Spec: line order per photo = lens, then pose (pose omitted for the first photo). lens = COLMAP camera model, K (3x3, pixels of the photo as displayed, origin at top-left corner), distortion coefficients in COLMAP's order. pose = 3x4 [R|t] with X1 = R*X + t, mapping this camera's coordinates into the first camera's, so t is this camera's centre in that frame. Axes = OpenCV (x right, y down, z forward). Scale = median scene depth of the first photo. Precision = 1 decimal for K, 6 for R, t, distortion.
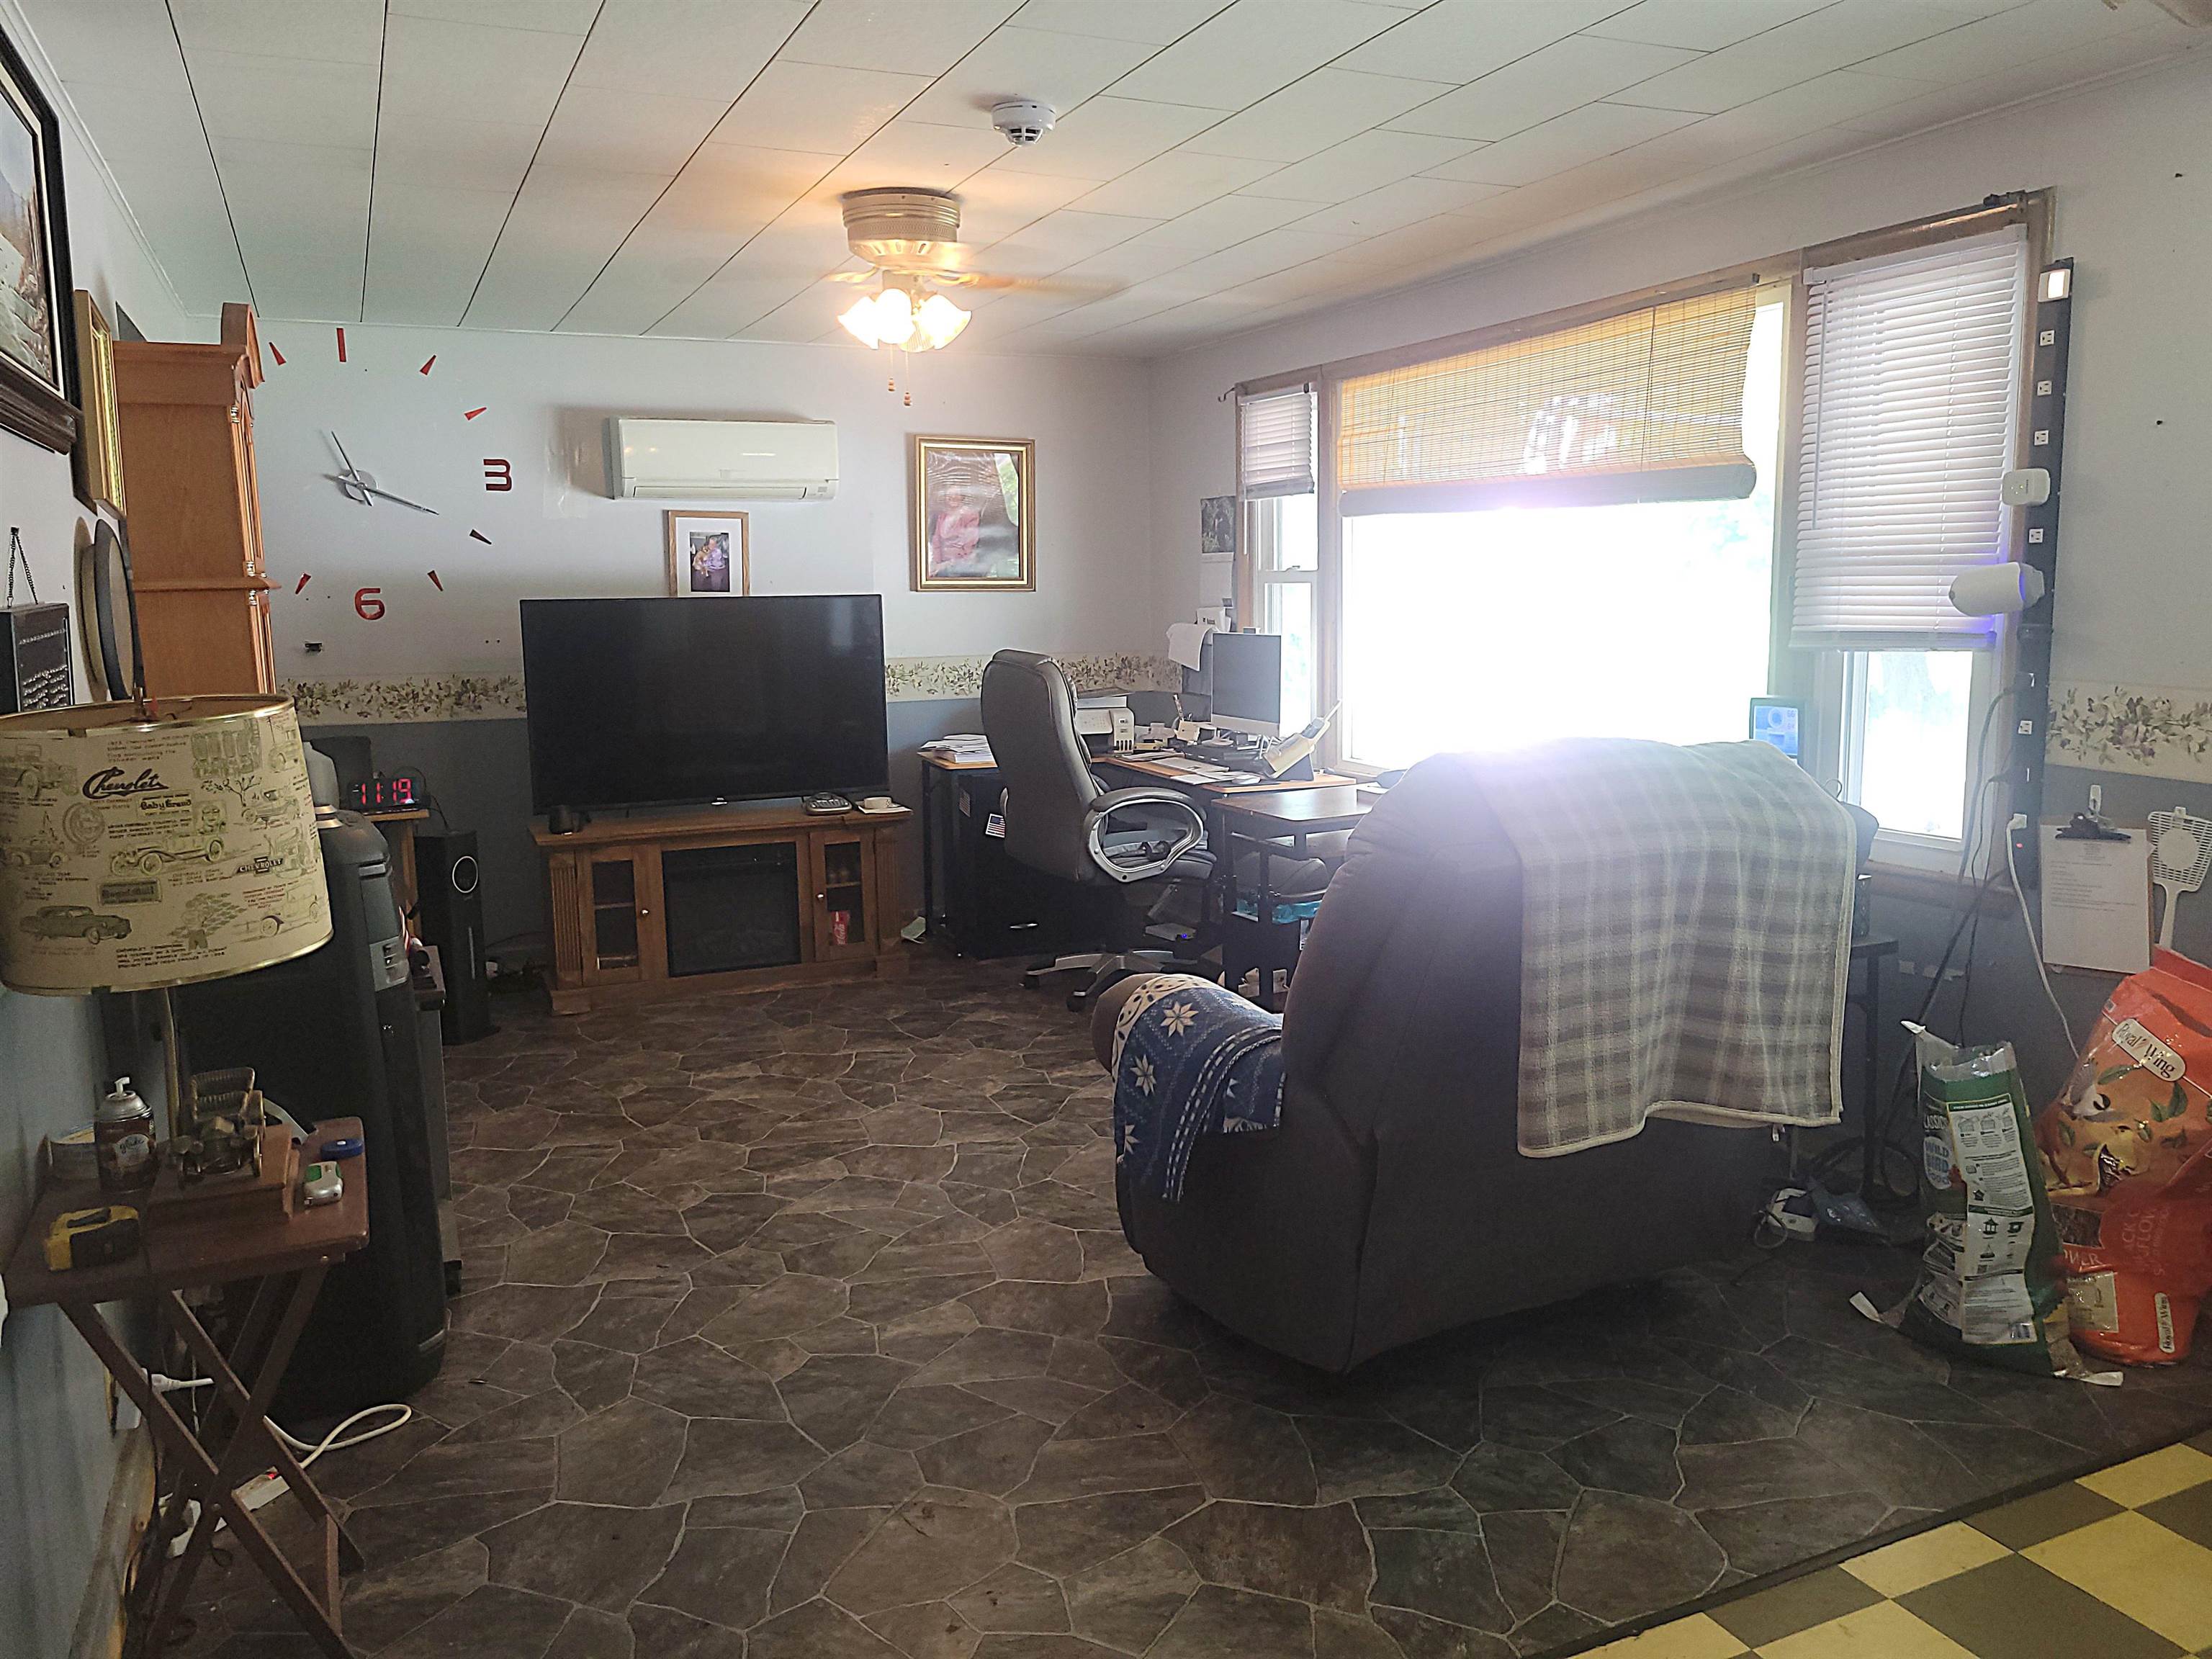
lens RADIAL K [[1678.2, 0, 1114.0], [0, 1678.2, 820.8], [0, 0, 1]] dist [0.034200, -0.007684]
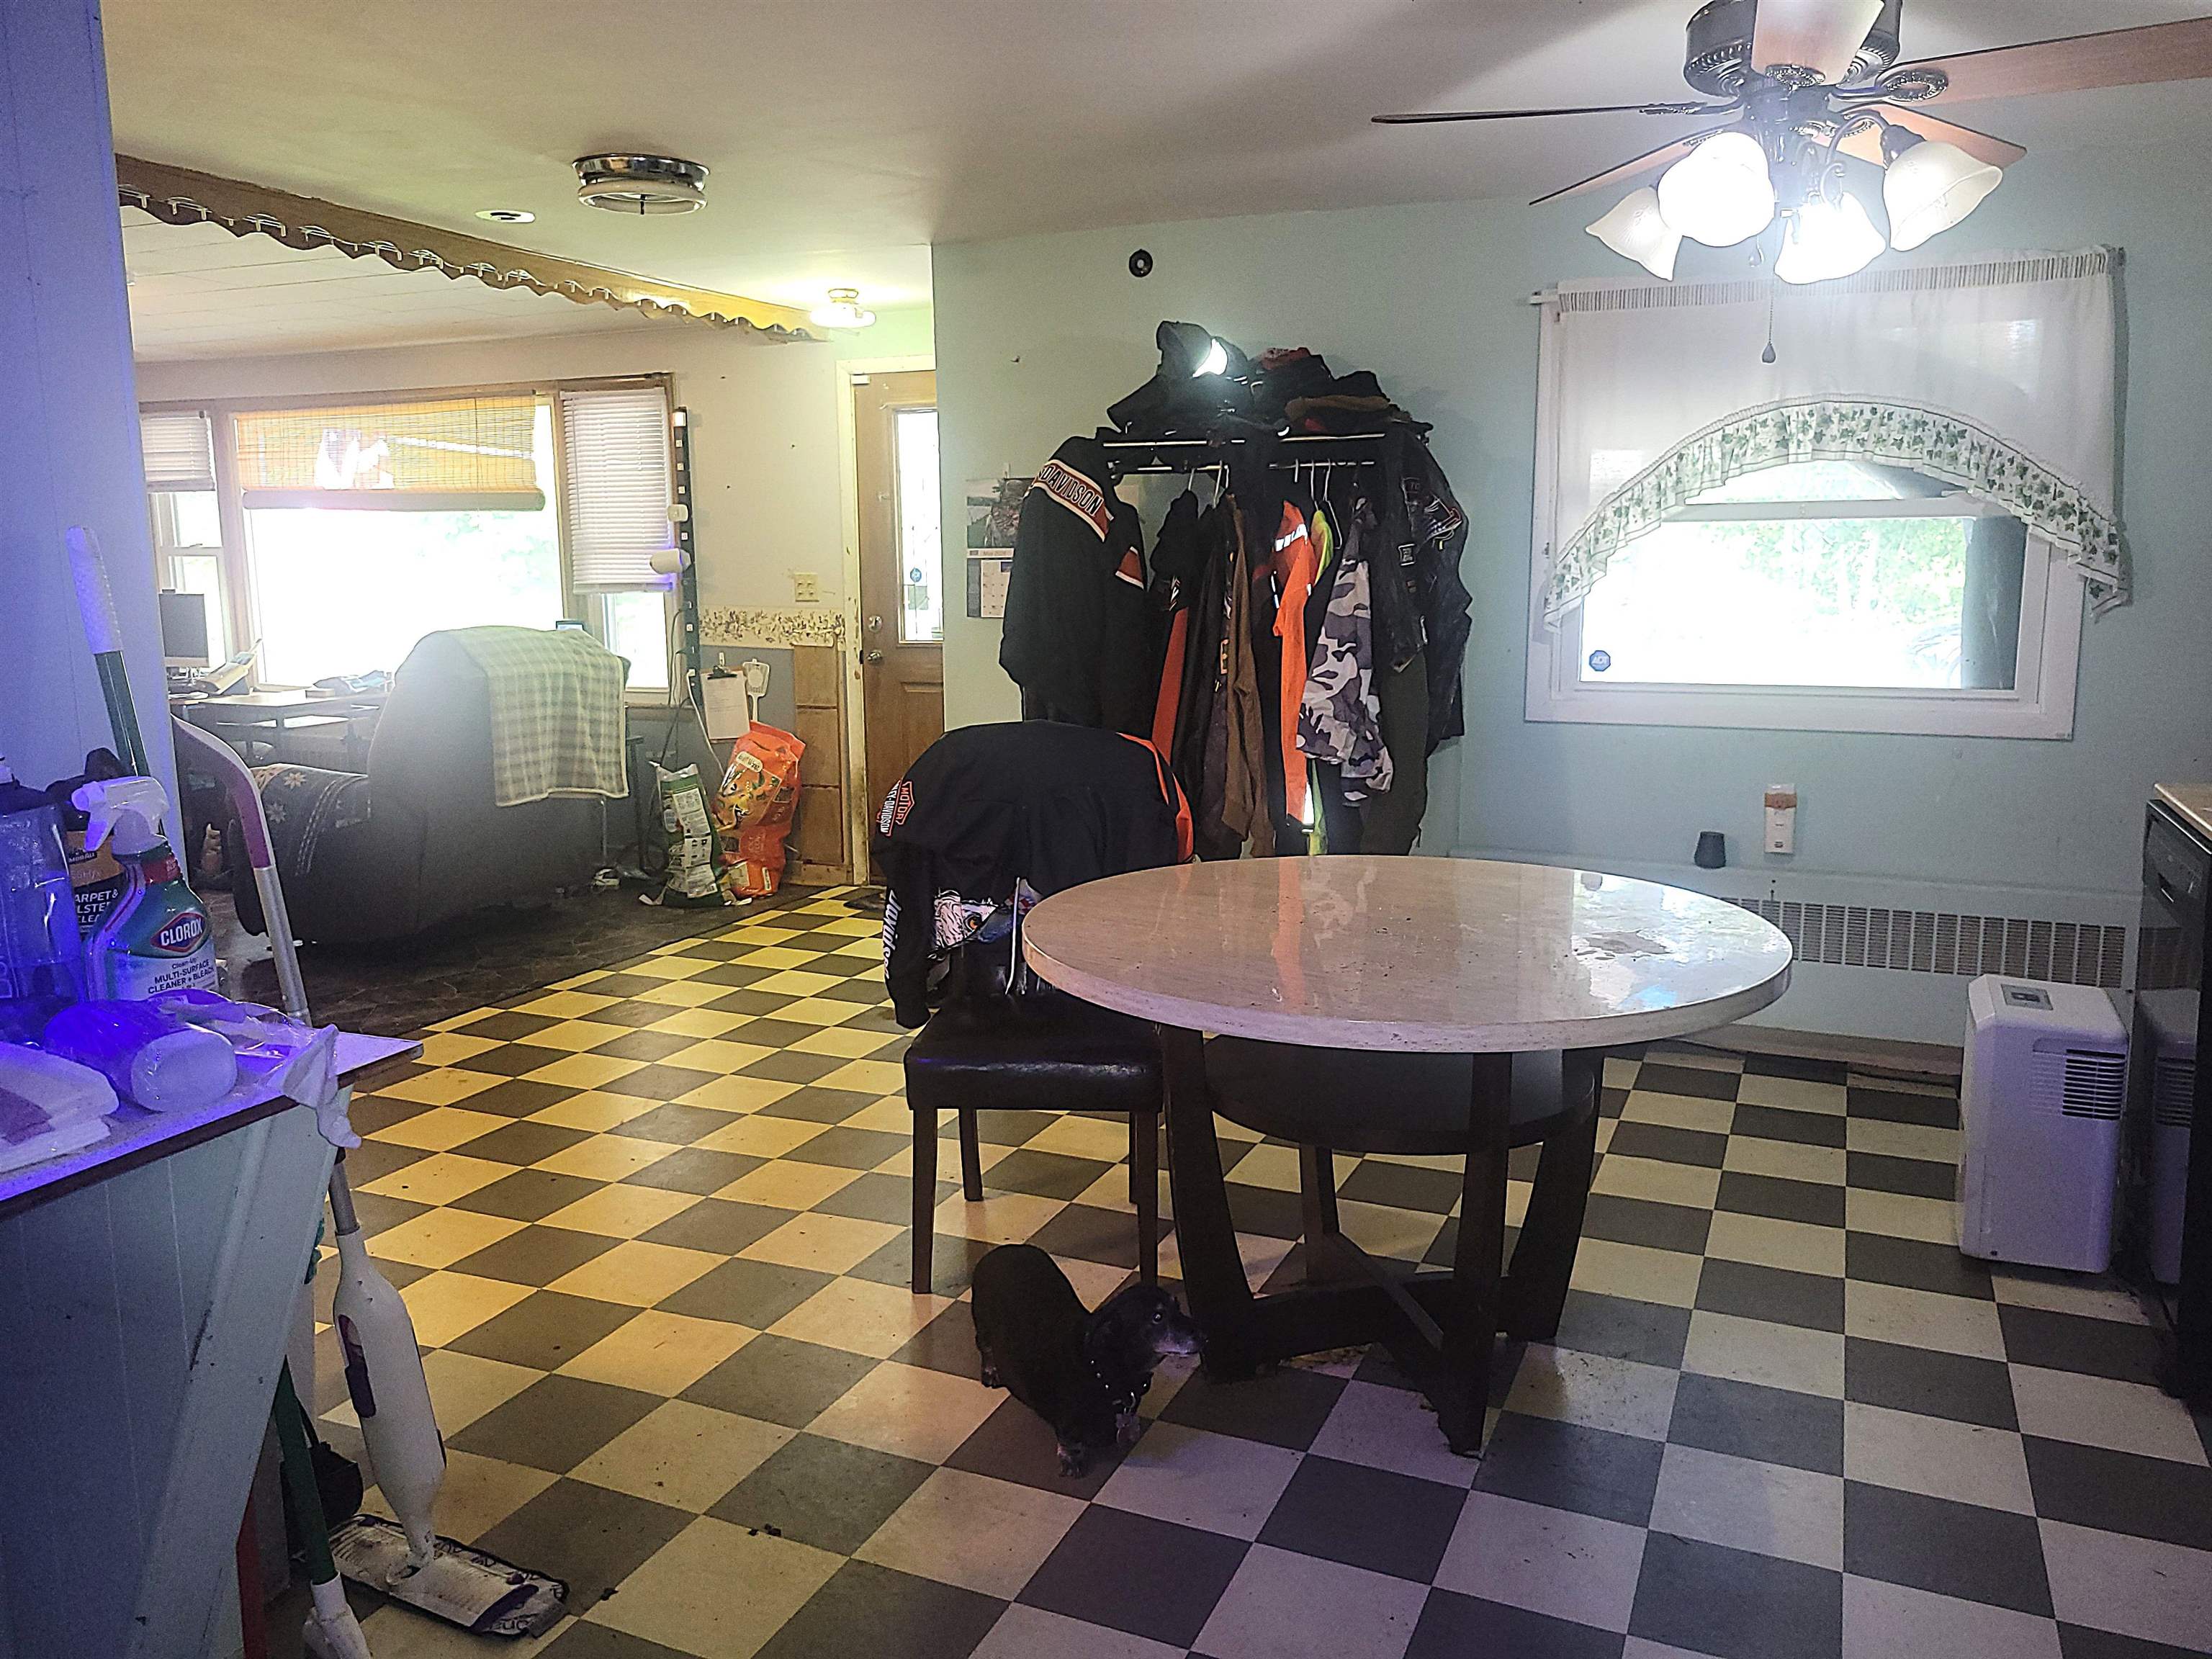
lens RADIAL K [[1678.2, 0, 1110.1], [0, 1678.2, 822.6], [0, 0, 1]] dist [0.034200, -0.007684]
pose [[0.752771, -0.093657, 0.651586, -0.502149], [0.088940, 0.995221, 0.040299, 0.164714], [-0.652247, 0.027616, 0.757503, -1.016911]]
